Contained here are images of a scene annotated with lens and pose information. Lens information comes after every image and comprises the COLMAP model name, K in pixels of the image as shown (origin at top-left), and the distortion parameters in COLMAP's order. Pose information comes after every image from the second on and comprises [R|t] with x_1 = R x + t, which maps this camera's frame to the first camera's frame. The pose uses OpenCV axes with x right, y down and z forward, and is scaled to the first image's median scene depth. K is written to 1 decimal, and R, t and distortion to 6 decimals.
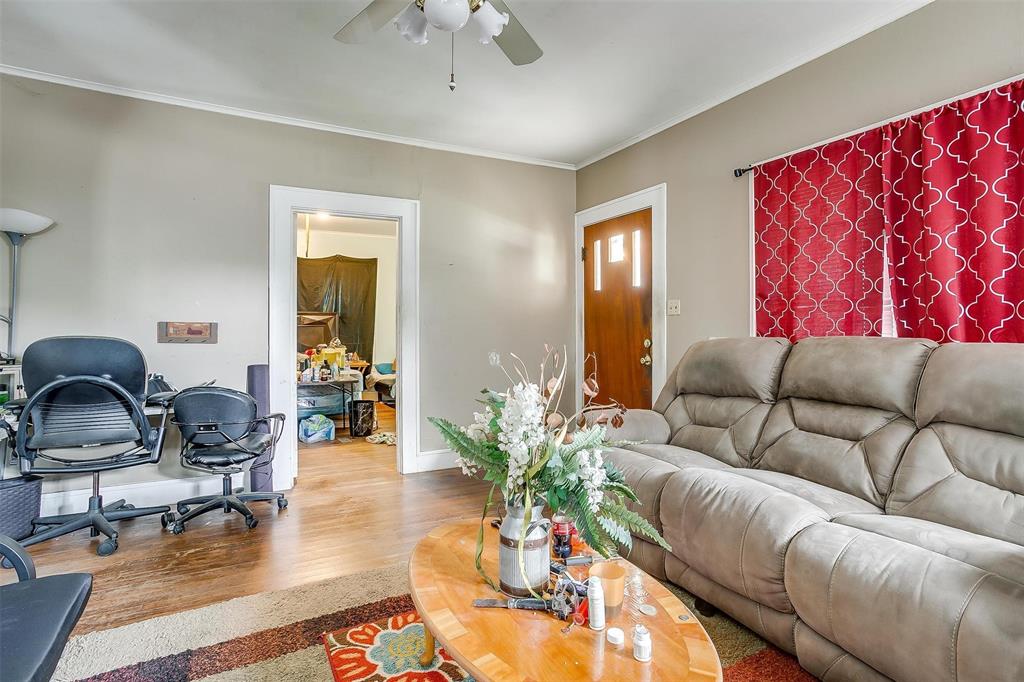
lens RADIAL K [[506.4, 0, 509.1], [0, 506.4, 326.9], [0, 0, 1]] dist [-0.056493, 0.030513]
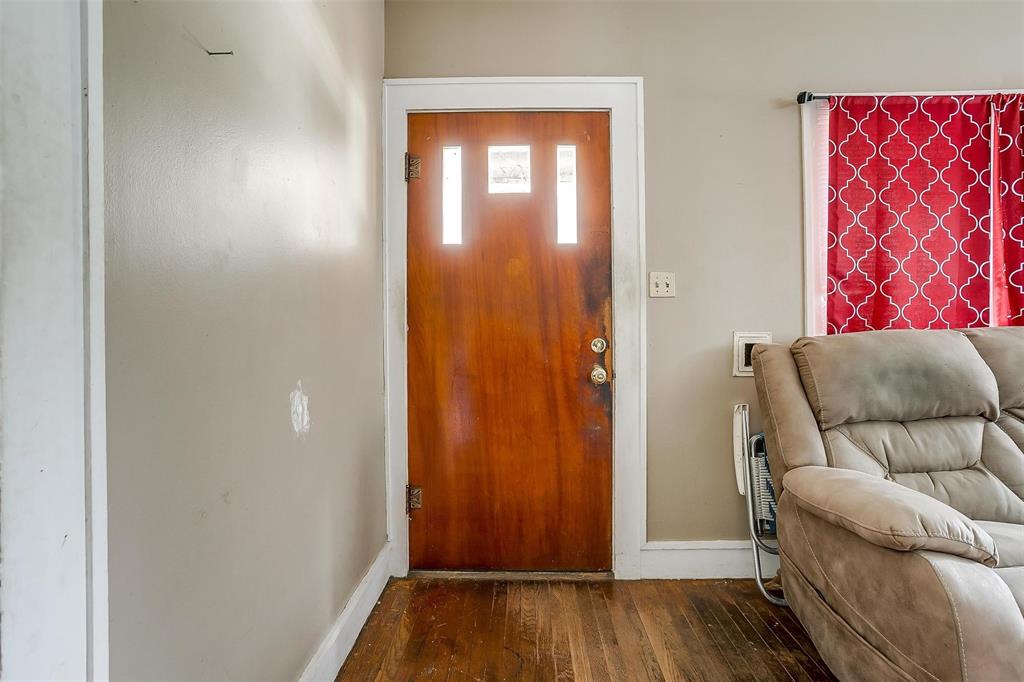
lens RADIAL K [[506.4, 0, 509.1], [0, 506.4, 326.9], [0, 0, 1]] dist [-0.056493, 0.030513]
pose [[0.469184, 0.000531, 0.883100, -0.375206], [0.001360, 0.999998, -0.001325, 0.015896], [-0.883100, 0.001823, 0.469182, 1.112773]]
